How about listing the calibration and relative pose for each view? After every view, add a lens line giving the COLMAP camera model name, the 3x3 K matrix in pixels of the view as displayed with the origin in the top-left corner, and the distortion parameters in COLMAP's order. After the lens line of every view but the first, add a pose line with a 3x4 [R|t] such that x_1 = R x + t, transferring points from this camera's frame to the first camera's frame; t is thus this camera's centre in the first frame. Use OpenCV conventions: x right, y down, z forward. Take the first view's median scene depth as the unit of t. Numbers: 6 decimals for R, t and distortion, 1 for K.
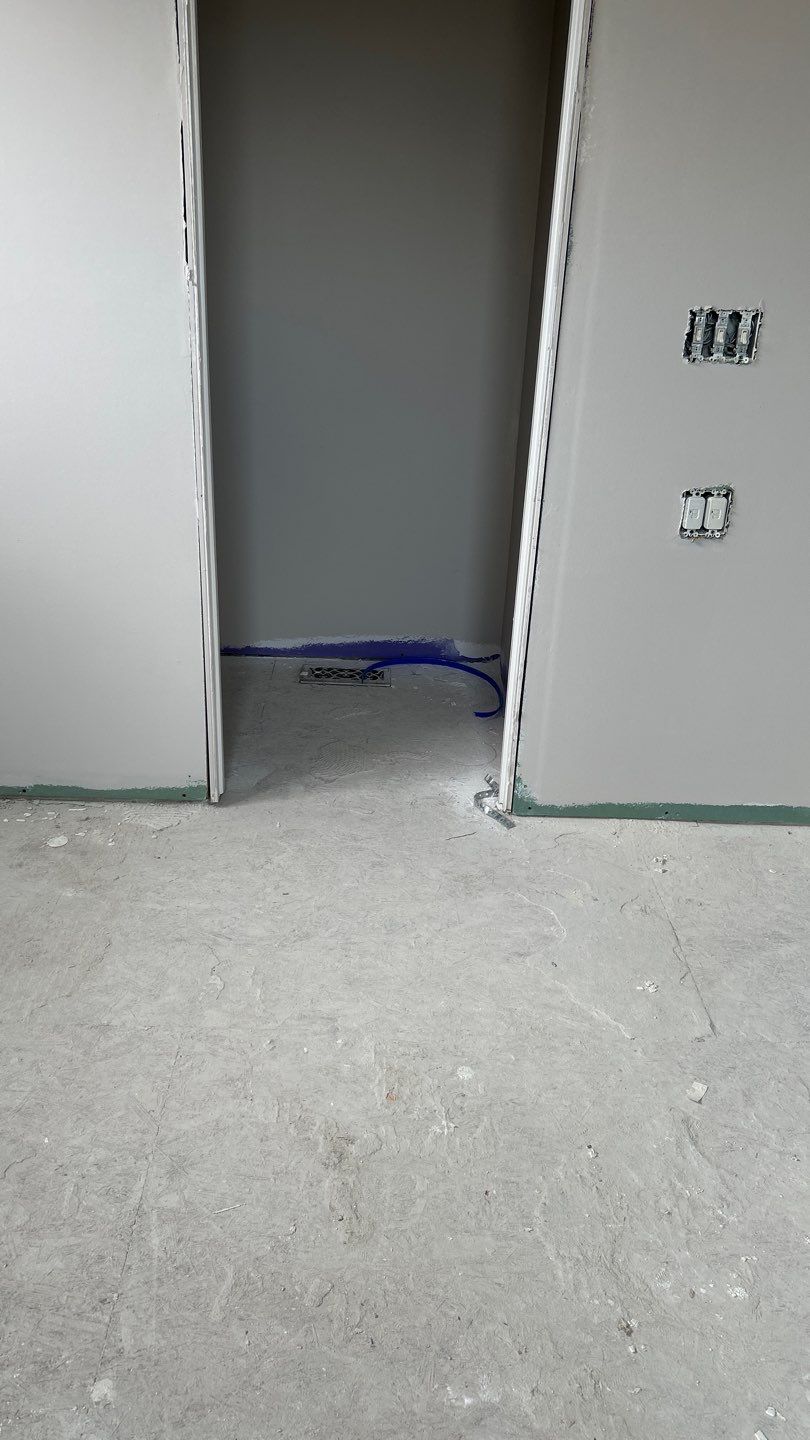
lens RADIAL K [[1059.5, 0, 405.0], [0, 1059.5, 720.0], [0, 0, 1]] dist [0.006923, -0.003880]
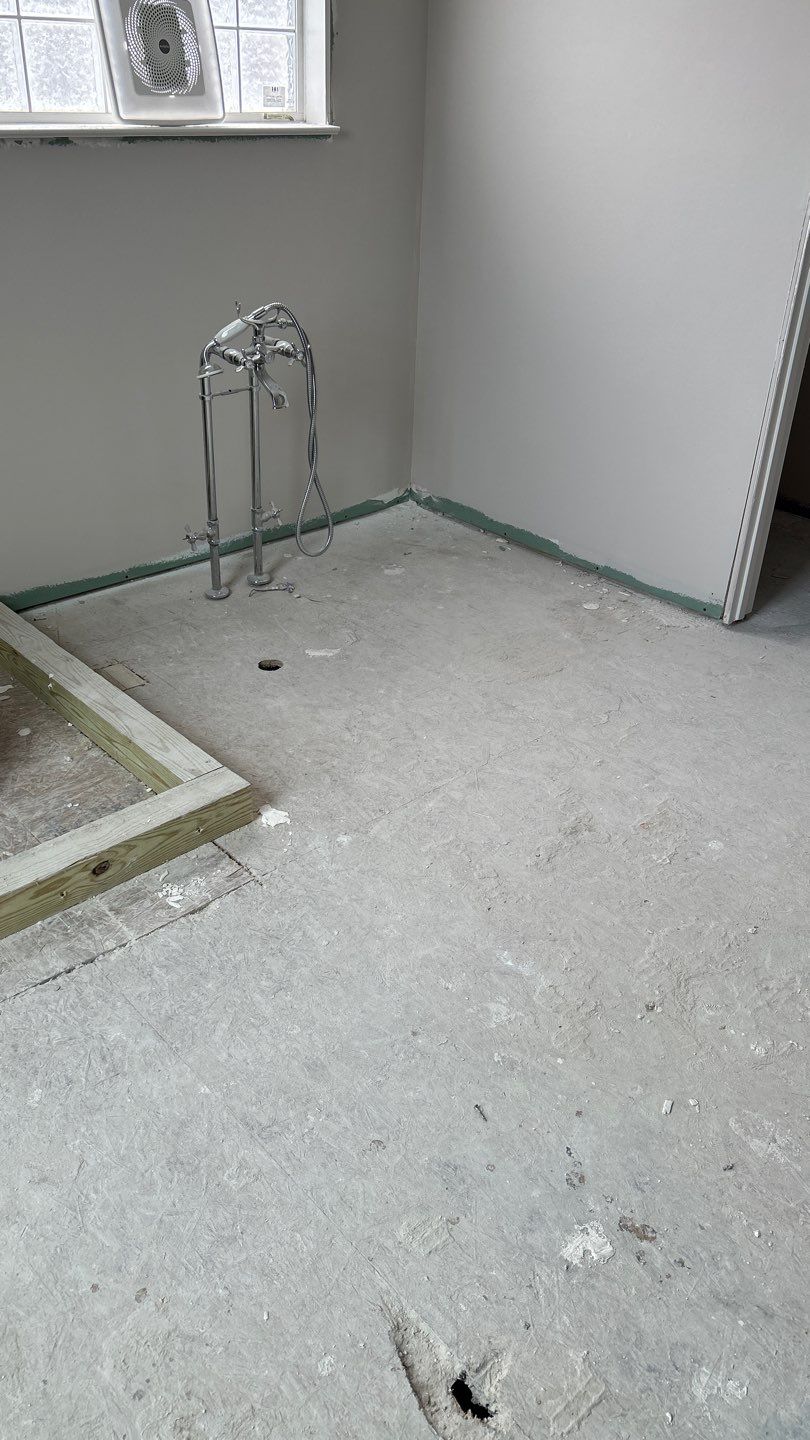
lens RADIAL K [[1087.4, 0, 401.1], [0, 1087.4, 729.6], [0, 0, 1]] dist [0.026597, -0.002687]
pose [[0.660314, 0.364483, -0.656610, 0.527898], [-0.318318, 0.927738, 0.194873, 0.087745], [0.680190, 0.080333, 0.728620, -0.100599]]
